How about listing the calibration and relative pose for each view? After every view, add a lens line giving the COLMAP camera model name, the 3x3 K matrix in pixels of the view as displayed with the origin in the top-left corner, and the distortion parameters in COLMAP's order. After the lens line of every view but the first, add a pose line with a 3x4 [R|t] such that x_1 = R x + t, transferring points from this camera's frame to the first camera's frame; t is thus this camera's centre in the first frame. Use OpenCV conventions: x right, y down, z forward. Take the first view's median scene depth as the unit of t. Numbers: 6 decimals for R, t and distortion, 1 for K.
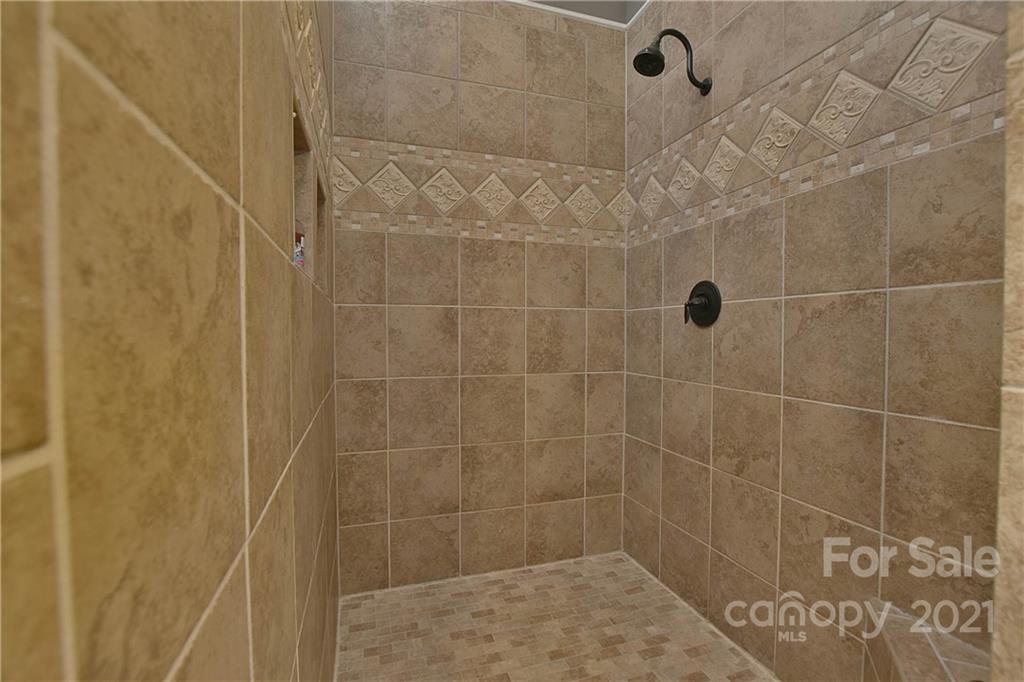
lens RADIAL K [[464.9, 0, 515.5], [0, 464.9, 346.1], [0, 0, 1]] dist [-0.039760, 0.008702]
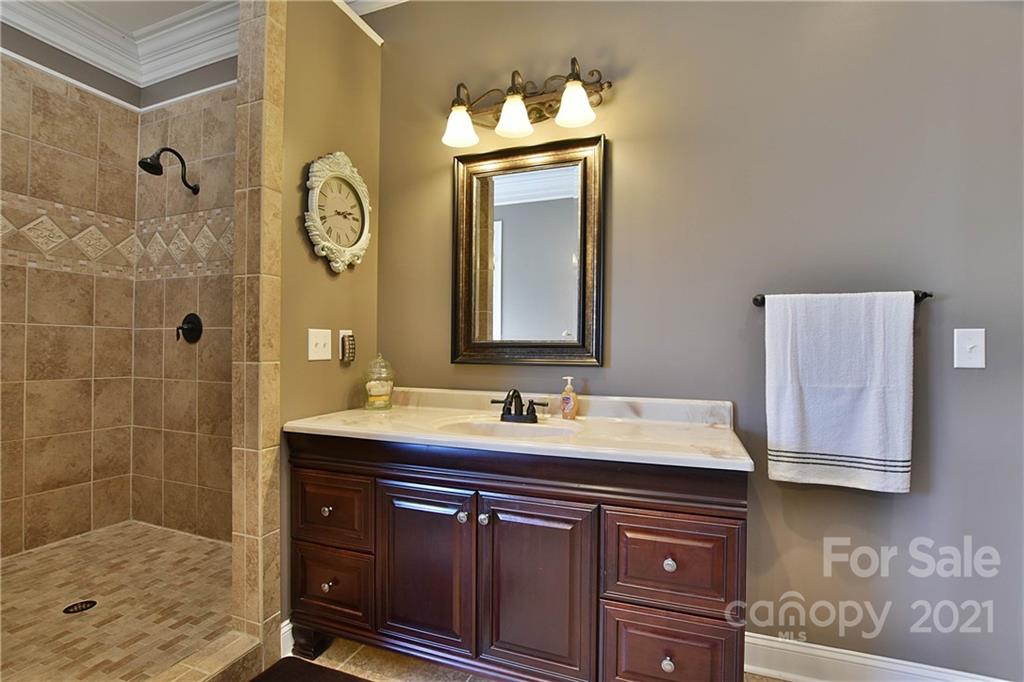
lens RADIAL K [[464.9, 0, 515.5], [0, 464.9, 346.1], [0, 0, 1]] dist [-0.039760, 0.008702]
pose [[0.625919, 0.011116, 0.779809, -0.084927], [0.012374, 0.999631, -0.024181, 0.015414], [-0.779790, 0.024784, 0.625550, -0.647947]]
